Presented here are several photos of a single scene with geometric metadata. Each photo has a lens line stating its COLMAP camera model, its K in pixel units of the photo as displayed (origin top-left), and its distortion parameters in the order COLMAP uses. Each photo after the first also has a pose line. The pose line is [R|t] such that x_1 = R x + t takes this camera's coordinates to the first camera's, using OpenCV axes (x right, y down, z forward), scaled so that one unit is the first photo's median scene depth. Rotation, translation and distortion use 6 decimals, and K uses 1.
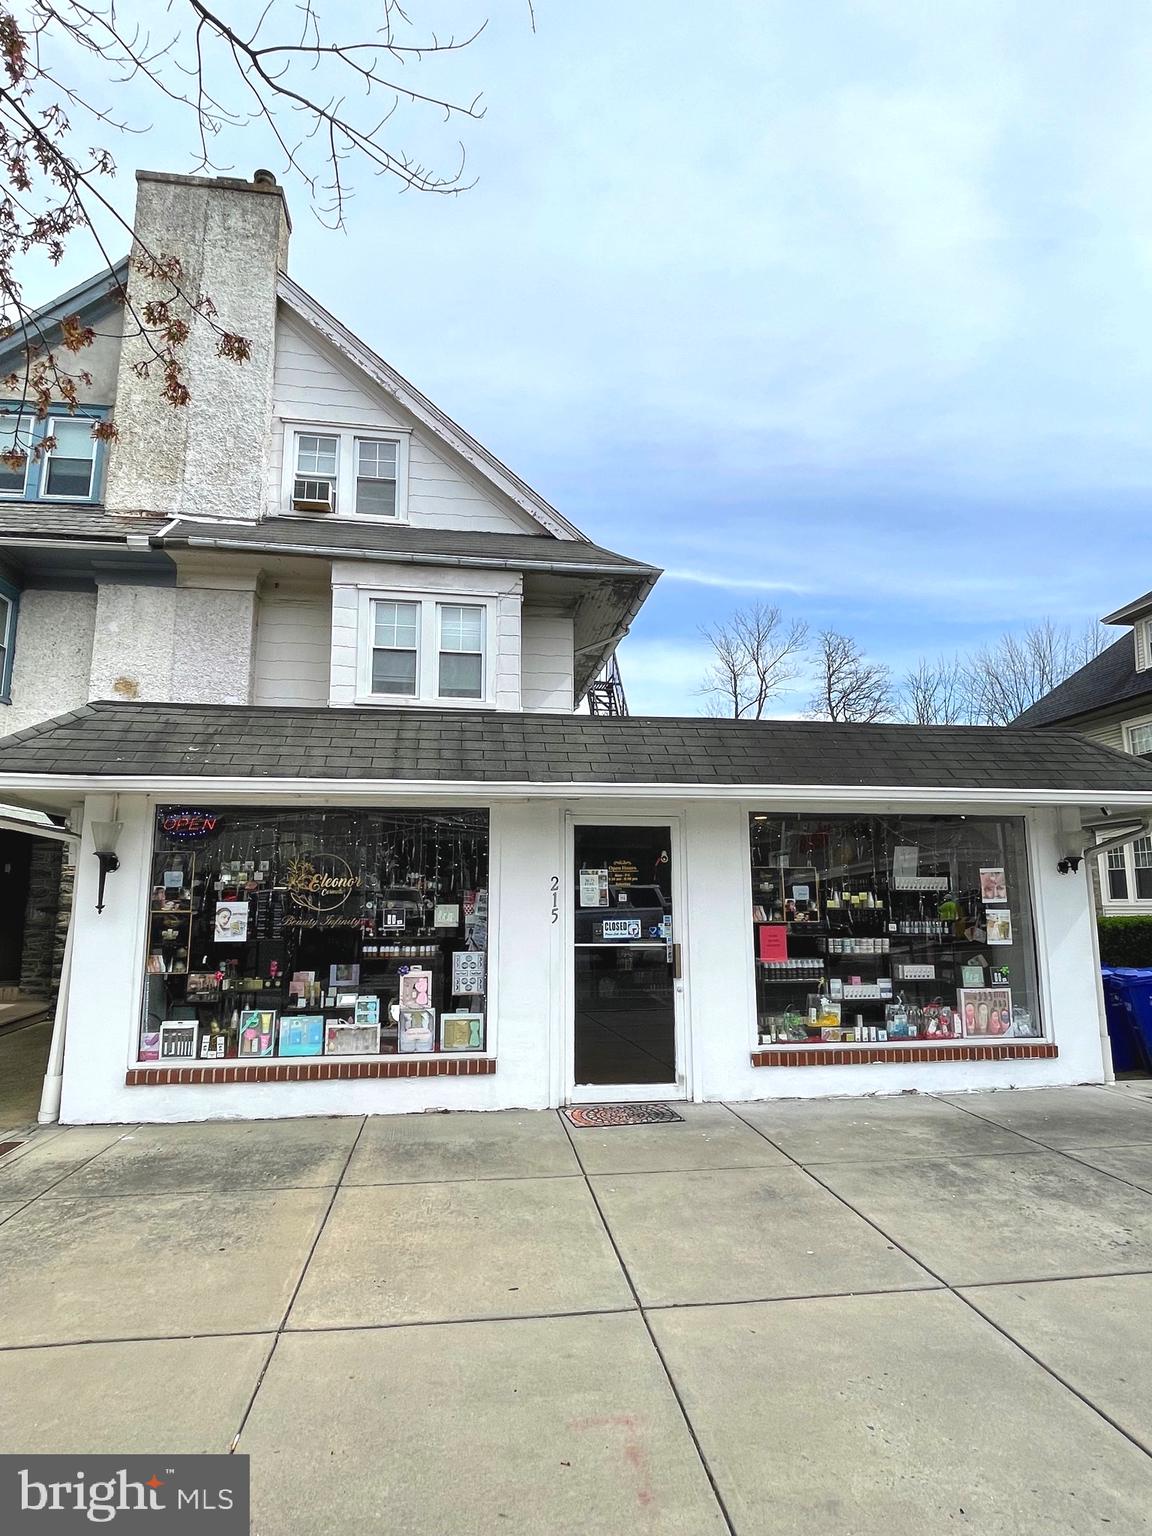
lens RADIAL K [[803.7, 0, 575.5], [0, 803.7, 770.2], [0, 0, 1]] dist [-0.003909, 0.000353]
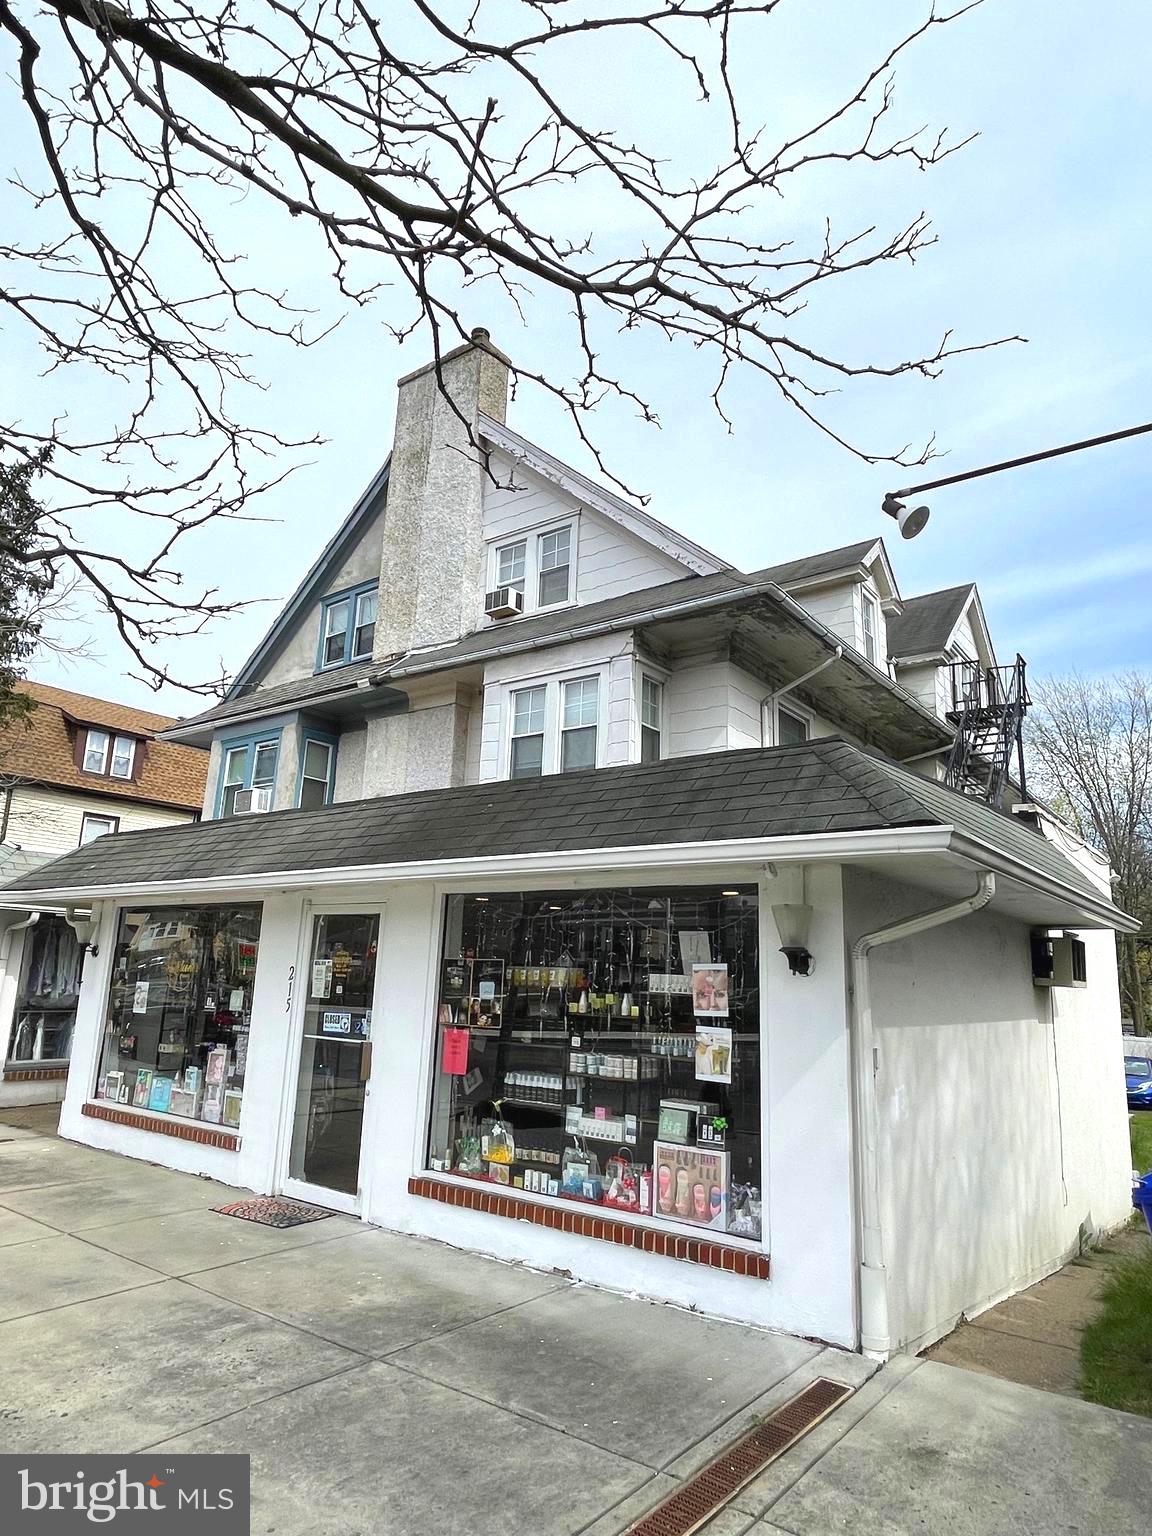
lens RADIAL K [[908.2, 0, 581.2], [0, 908.2, 769.3], [0, 0, 1]] dist [-0.005884, 0.004164]
pose [[0.714707, -0.133504, -0.686564, 1.026256], [0.077020, 0.990667, -0.112460, 0.040329], [0.695170, 0.027497, 0.718319, 0.395626]]
